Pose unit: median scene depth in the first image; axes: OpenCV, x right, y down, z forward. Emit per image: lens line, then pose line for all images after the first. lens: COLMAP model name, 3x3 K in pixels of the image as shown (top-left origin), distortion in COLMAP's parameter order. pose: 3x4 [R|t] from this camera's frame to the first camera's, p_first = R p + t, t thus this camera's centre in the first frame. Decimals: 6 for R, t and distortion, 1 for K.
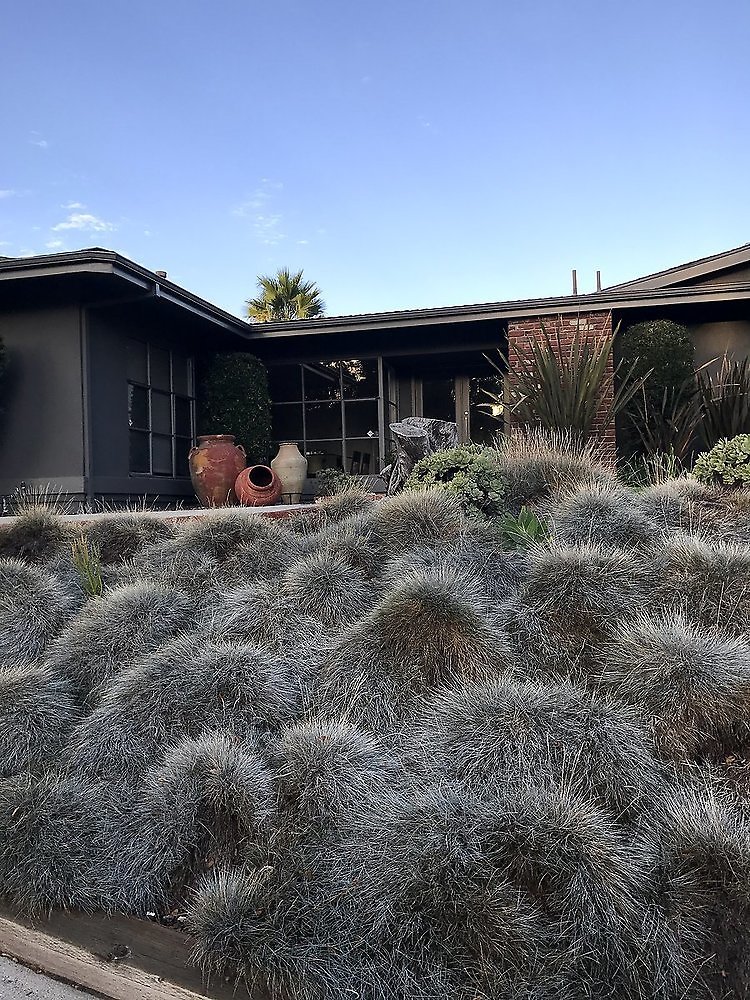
lens RADIAL K [[827.6, 0, 379.6], [0, 827.6, 496.6], [0, 0, 1]] dist [0.000337, -0.031844]
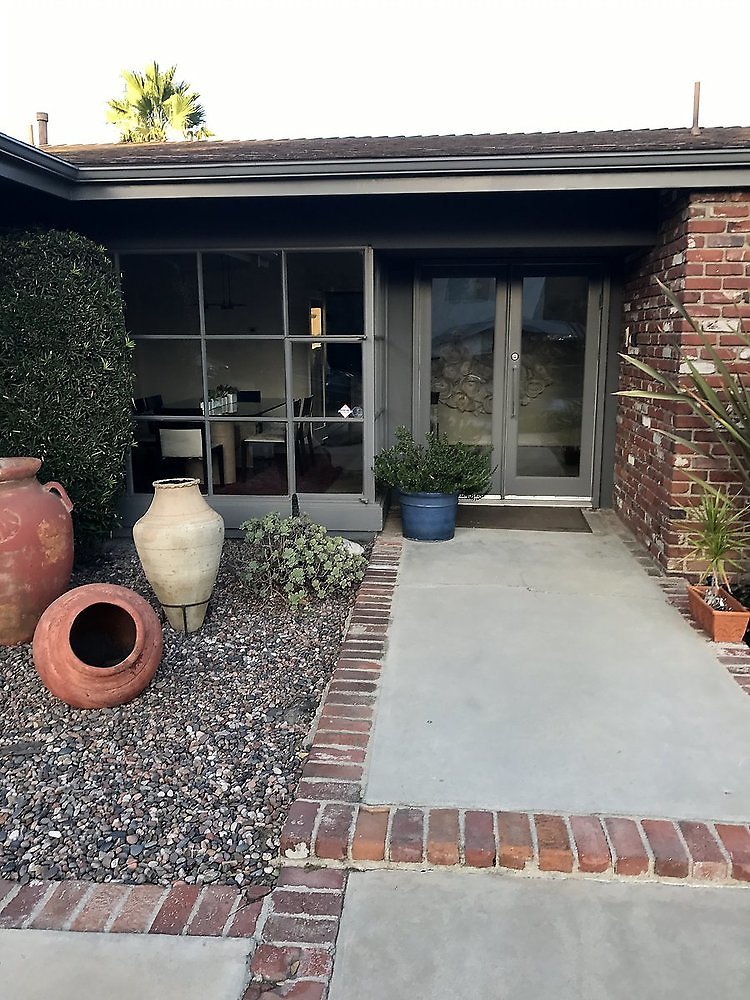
lens RADIAL K [[827.6, 0, 372.2], [0, 827.6, 498.6], [0, 0, 1]] dist [0.000337, -0.031844]
pose [[0.990483, 0.003881, 0.137581, -0.064703], [-0.031766, 0.979060, 0.201077, -0.130162], [-0.133920, -0.203533, 0.969866, 0.539425]]
